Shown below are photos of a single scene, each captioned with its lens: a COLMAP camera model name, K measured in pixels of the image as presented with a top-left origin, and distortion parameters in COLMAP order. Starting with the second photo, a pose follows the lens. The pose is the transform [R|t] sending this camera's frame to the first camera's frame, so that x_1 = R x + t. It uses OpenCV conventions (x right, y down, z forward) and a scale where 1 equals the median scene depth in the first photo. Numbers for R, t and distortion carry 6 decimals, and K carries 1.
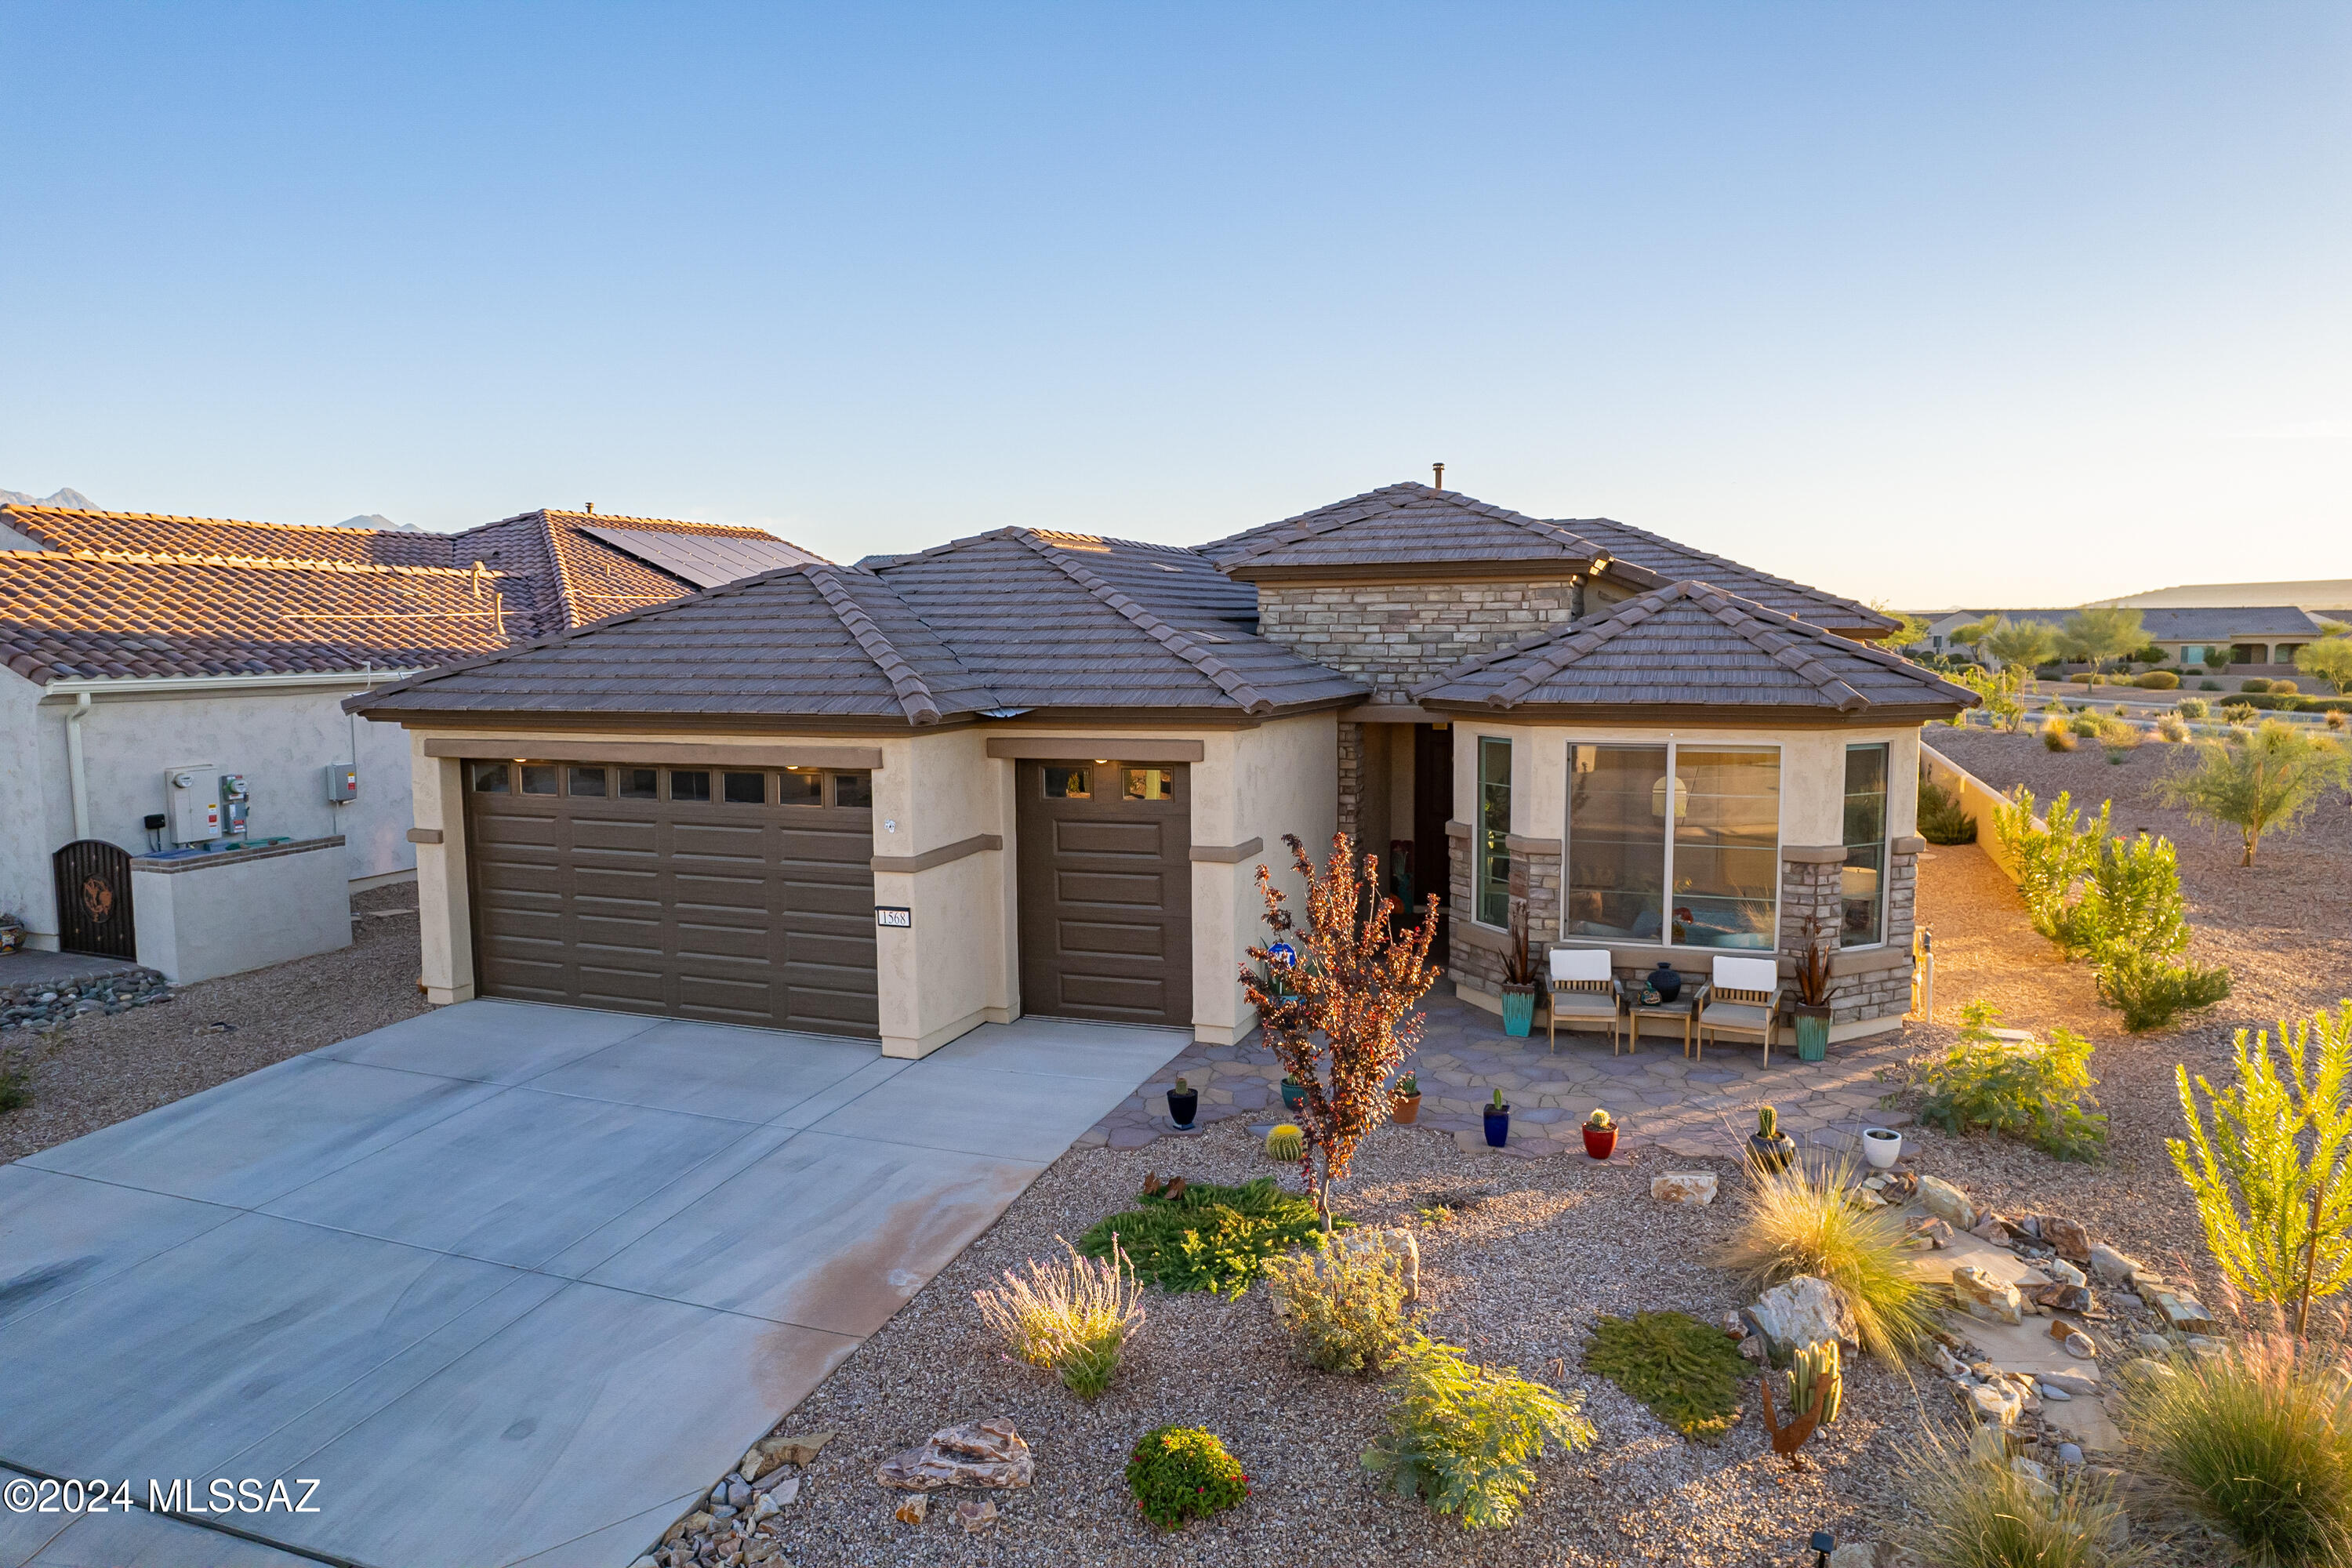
lens RADIAL K [[1496.5, 0, 1176.0], [0, 1496.5, 784.0], [0, 0, 1]] dist [-0.083405, 0.079214]
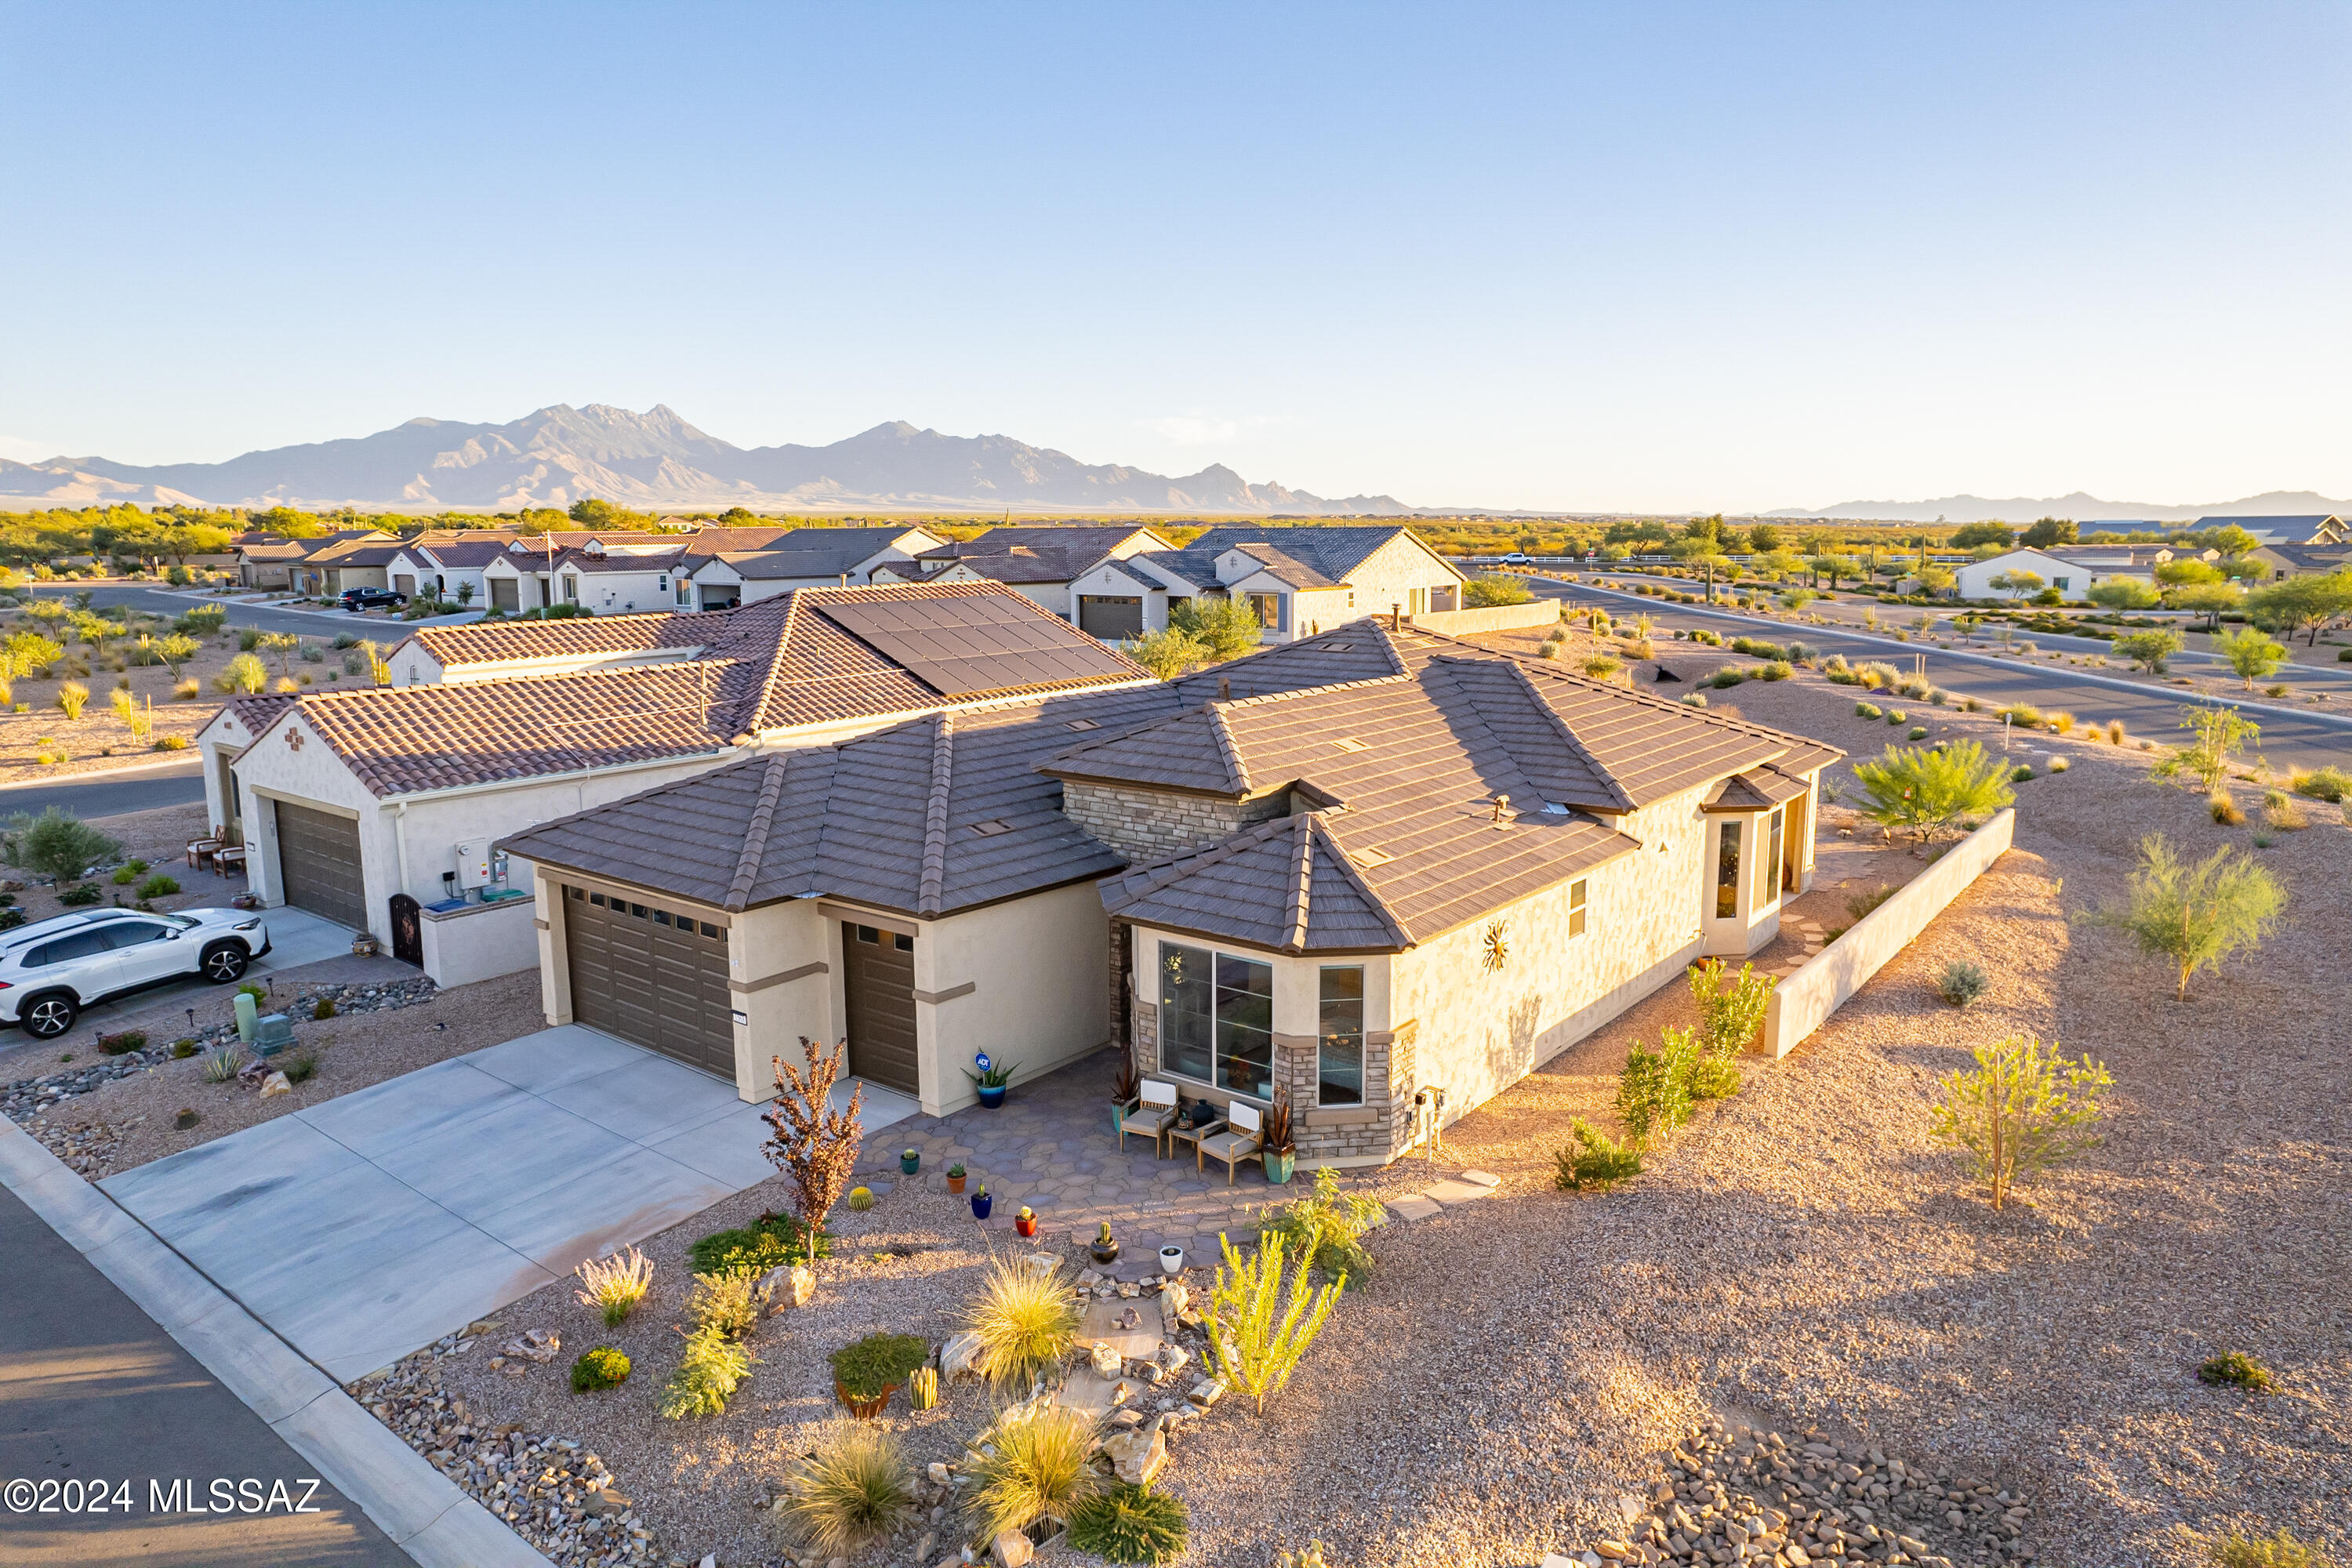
lens RADIAL K [[1496.5, 0, 1176.0], [0, 1496.5, 784.0], [0, 0, 1]] dist [-0.083405, 0.079214]
pose [[0.951926, 0.051650, -0.301943, 0.711860], [-0.032091, 0.997074, 0.069387, -0.281465], [0.304643, -0.056361, 0.950798, -0.367818]]
